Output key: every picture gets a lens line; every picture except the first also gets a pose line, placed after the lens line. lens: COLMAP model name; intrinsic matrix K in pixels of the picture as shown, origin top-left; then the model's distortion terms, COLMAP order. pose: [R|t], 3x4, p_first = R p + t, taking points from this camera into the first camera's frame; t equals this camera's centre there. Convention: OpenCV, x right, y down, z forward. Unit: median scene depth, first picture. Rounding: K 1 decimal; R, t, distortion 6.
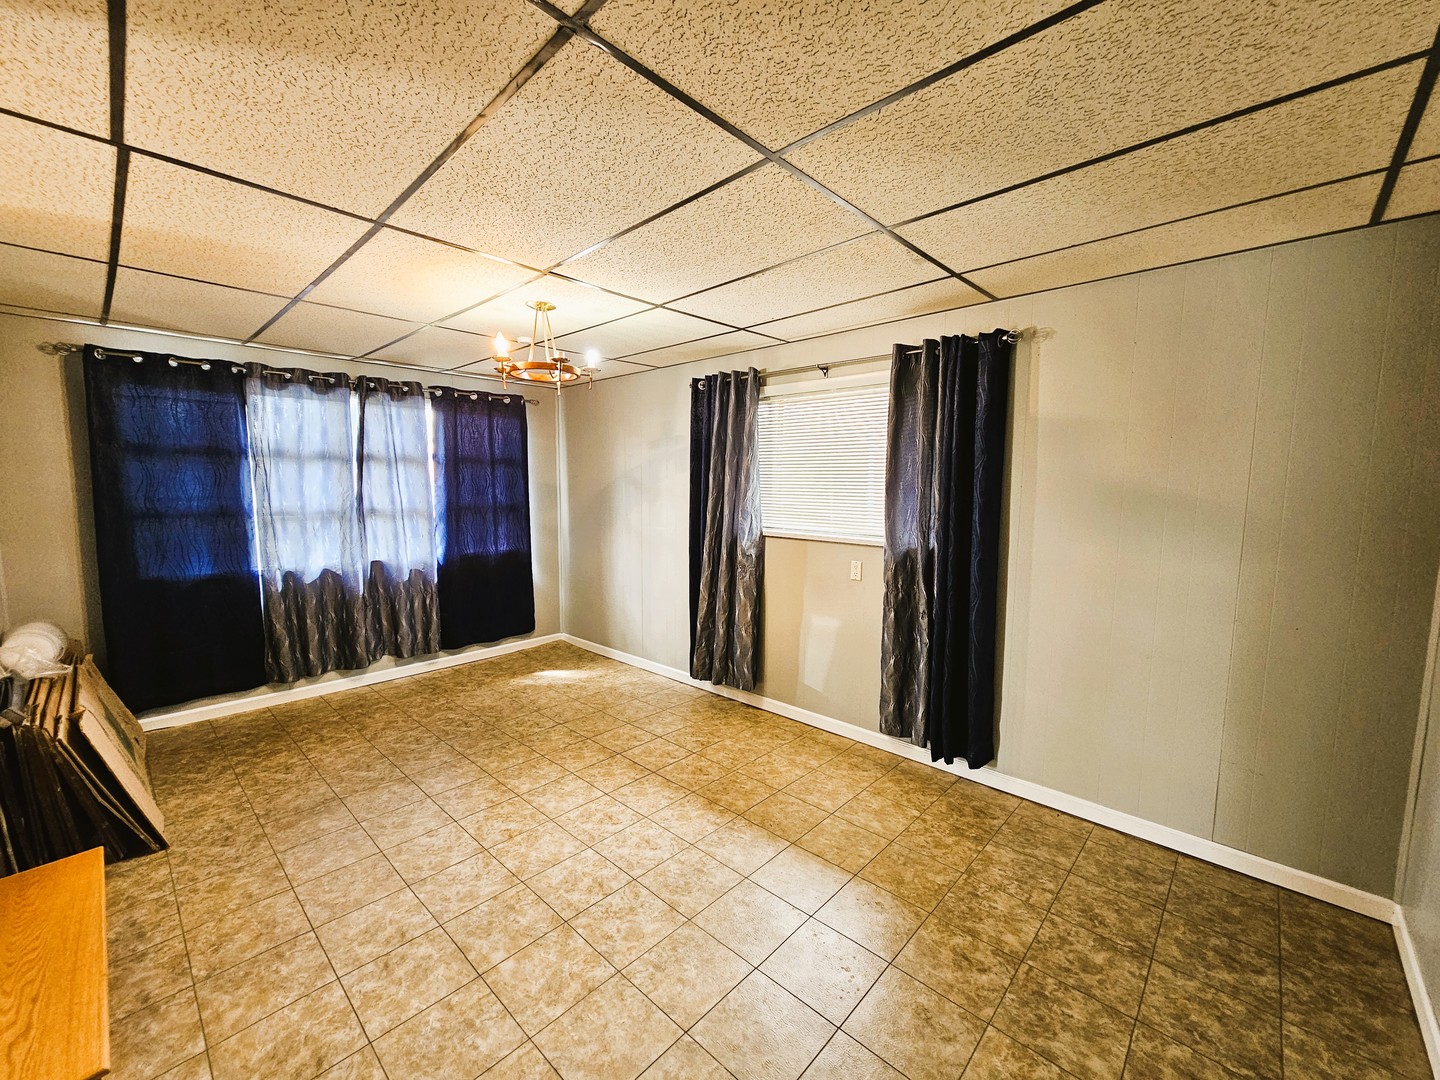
lens RADIAL K [[587.4, 0, 723.9], [0, 587.4, 546.8], [0, 0, 1]] dist [0.000602, -0.000839]
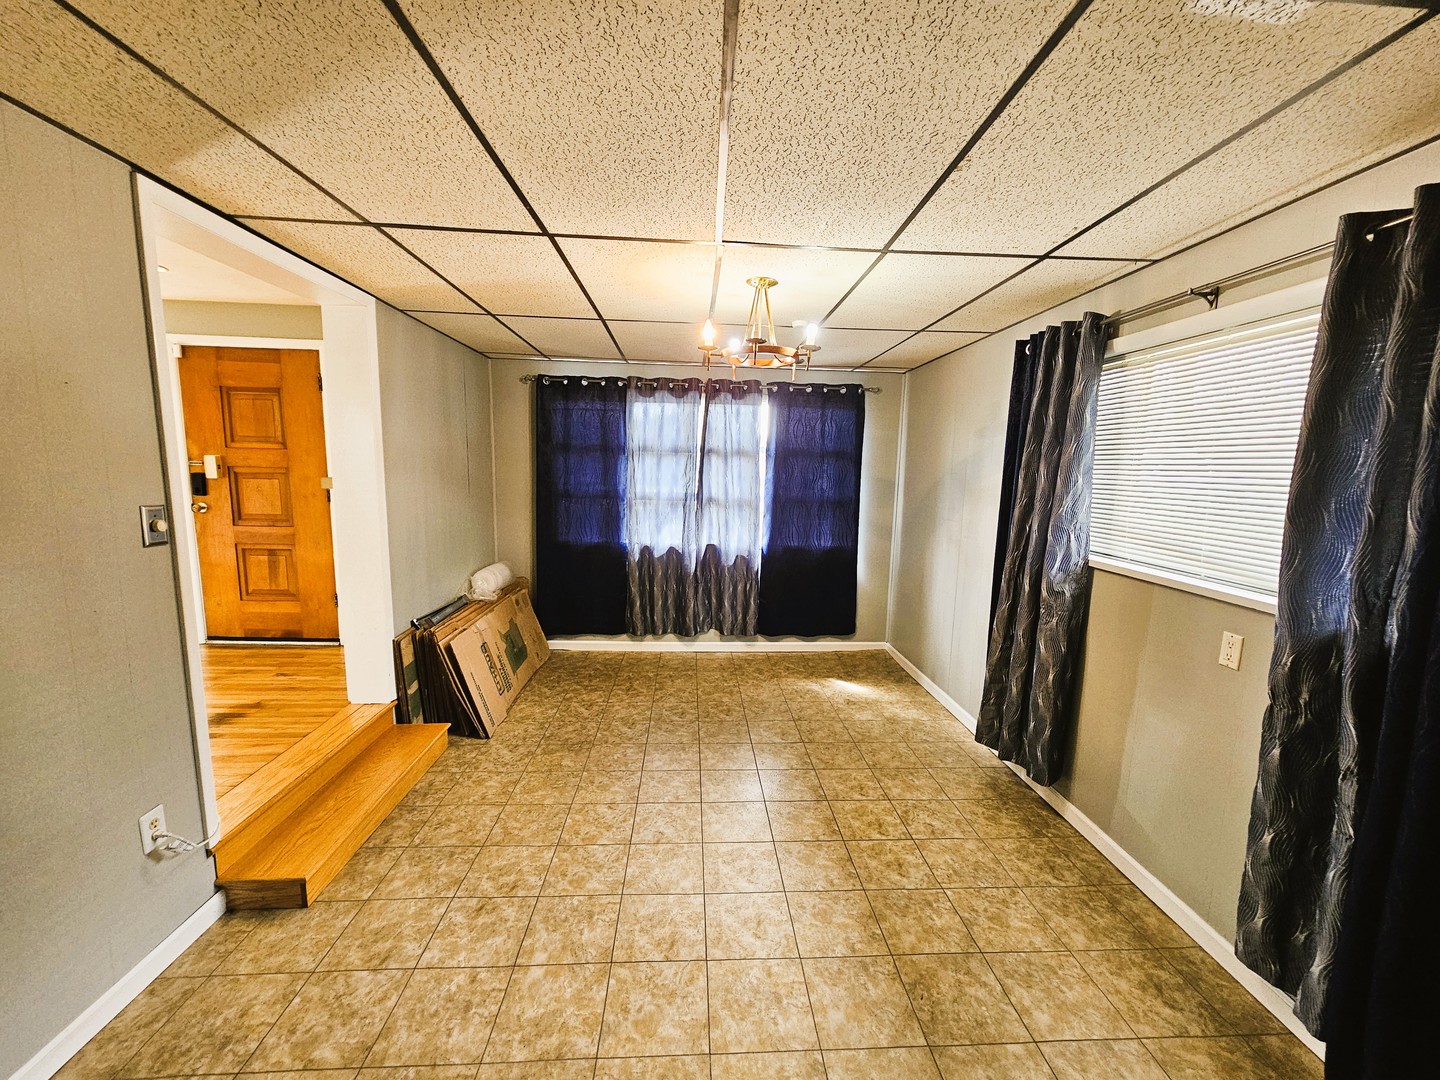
lens RADIAL K [[587.4, 0, 723.9], [0, 587.4, 546.8], [0, 0, 1]] dist [0.000602, -0.000839]
pose [[0.722649, 0.104249, -0.683309, 0.214686], [-0.094398, 0.994184, 0.051844, -0.035614], [0.684739, 0.027038, 0.728286, 0.226222]]
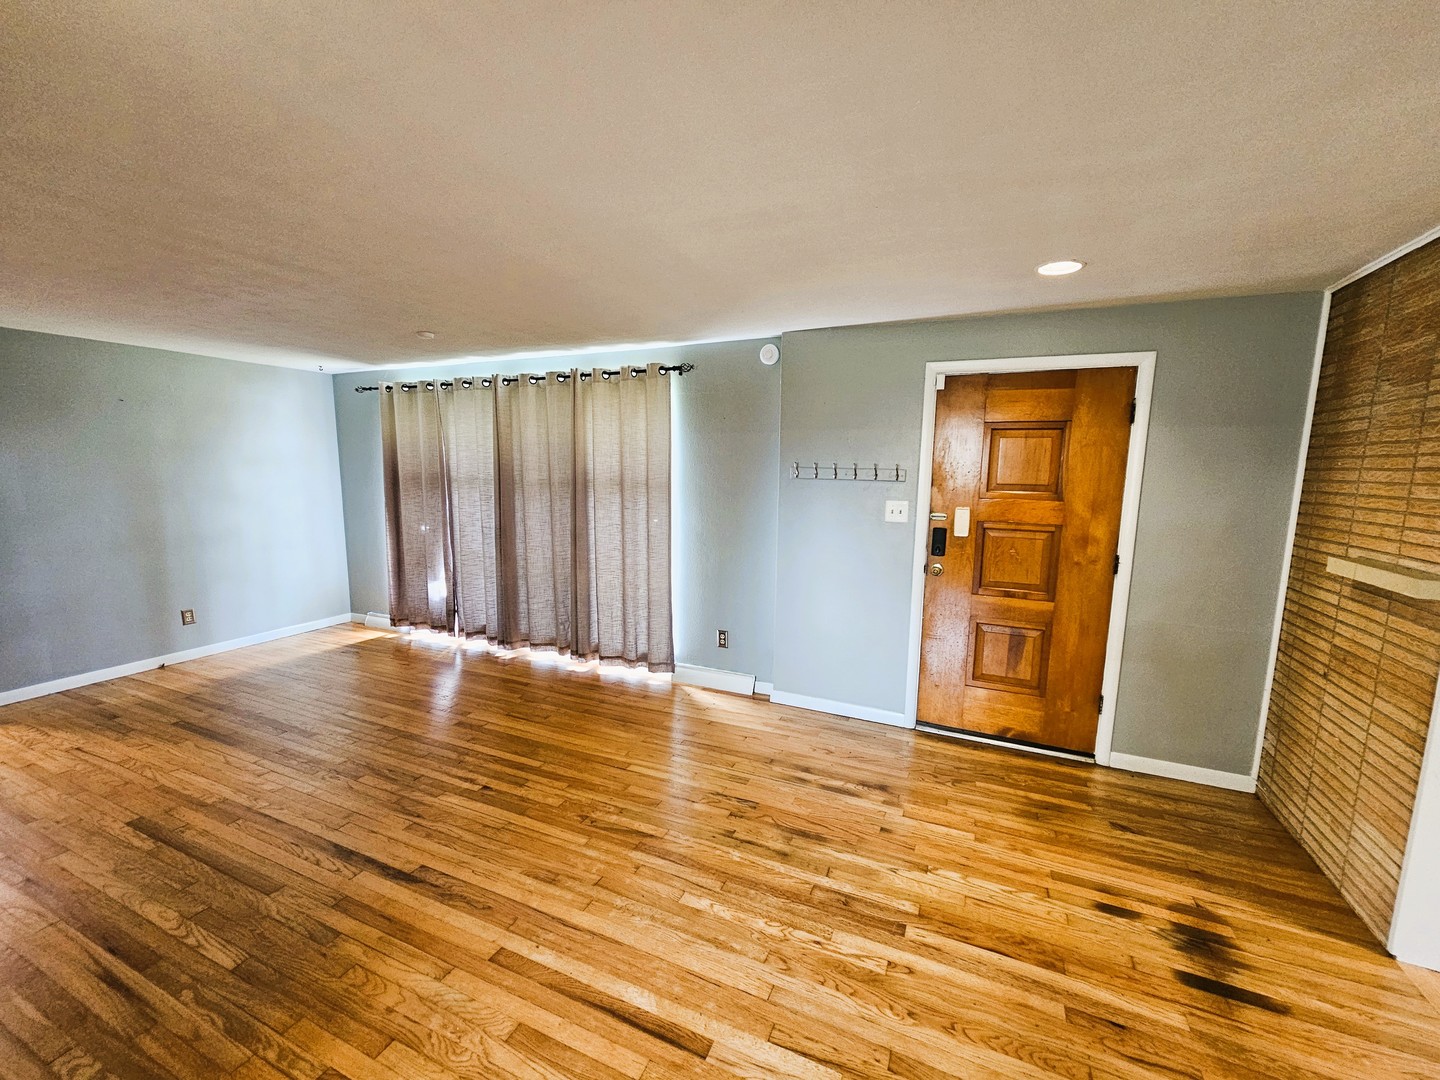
lens RADIAL K [[587.4, 0, 723.9], [0, 587.4, 546.8], [0, 0, 1]] dist [0.000602, -0.000839]
pose [[0.327674, 0.132775, -0.935415, -0.546523], [-0.117622, 0.988106, 0.099052, -0.045758], [0.937441, 0.077568, 0.339394, -0.285565]]
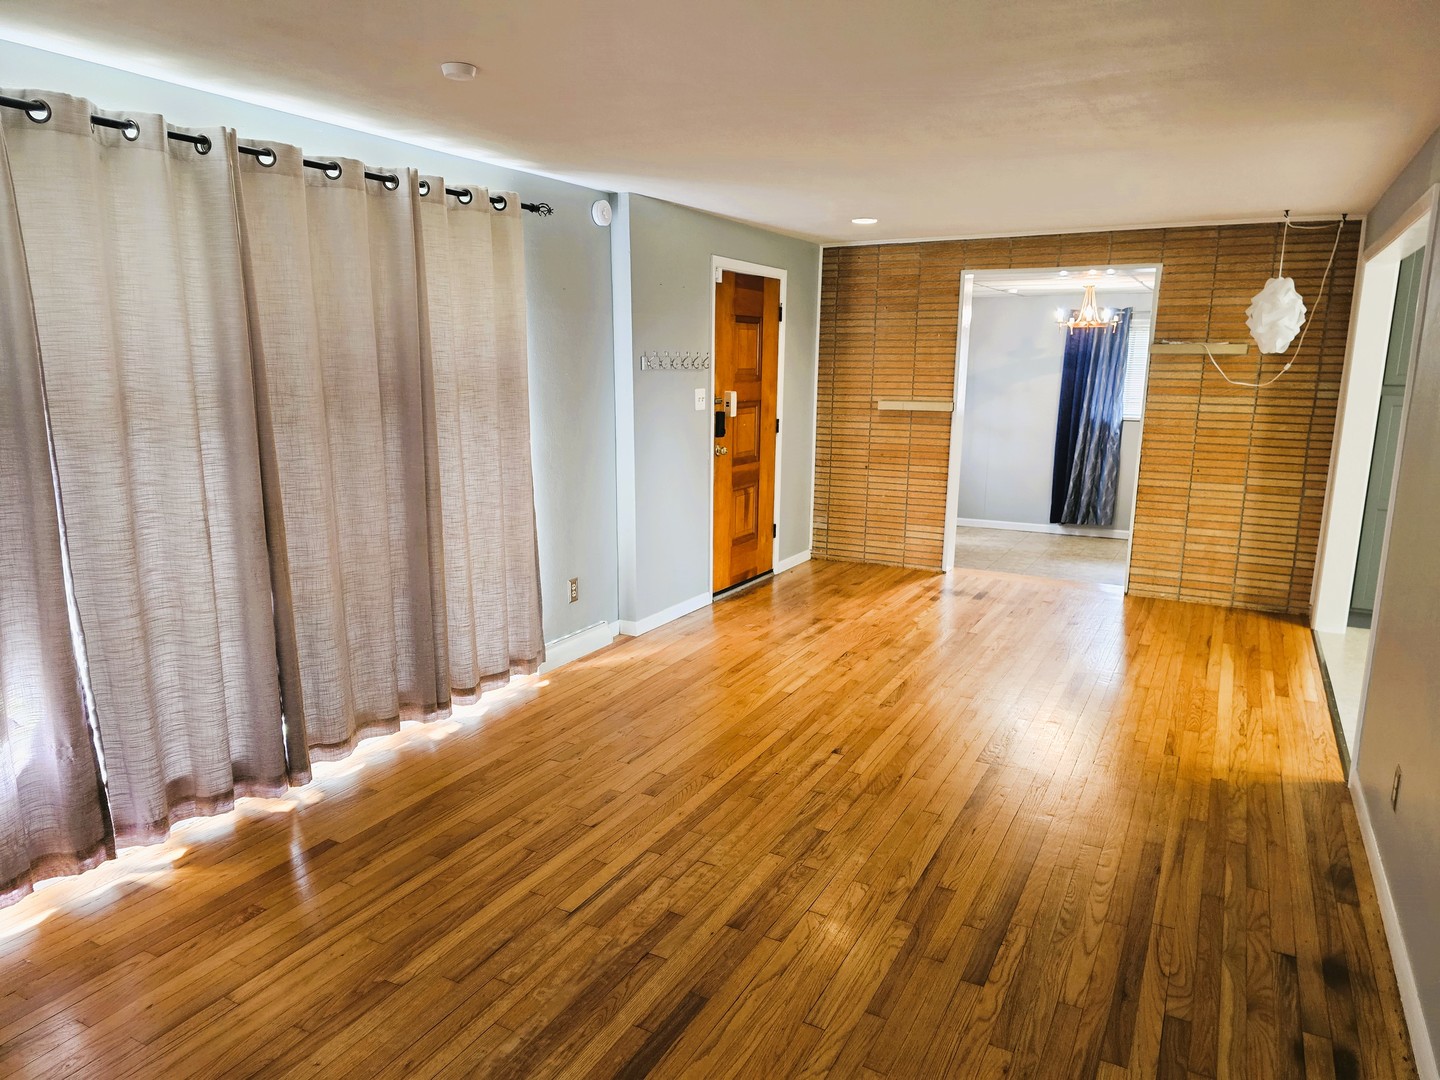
lens RADIAL K [[950.5, 0, 717.2], [0, 950.5, 559.6], [0, 0, 1]] dist [0.072859, -0.108177]
pose [[0.967263, -0.050050, 0.248791, -1.749971], [0.025058, 0.994404, 0.102626, 0.064763], [-0.252536, -0.093032, 0.963105, -1.284978]]
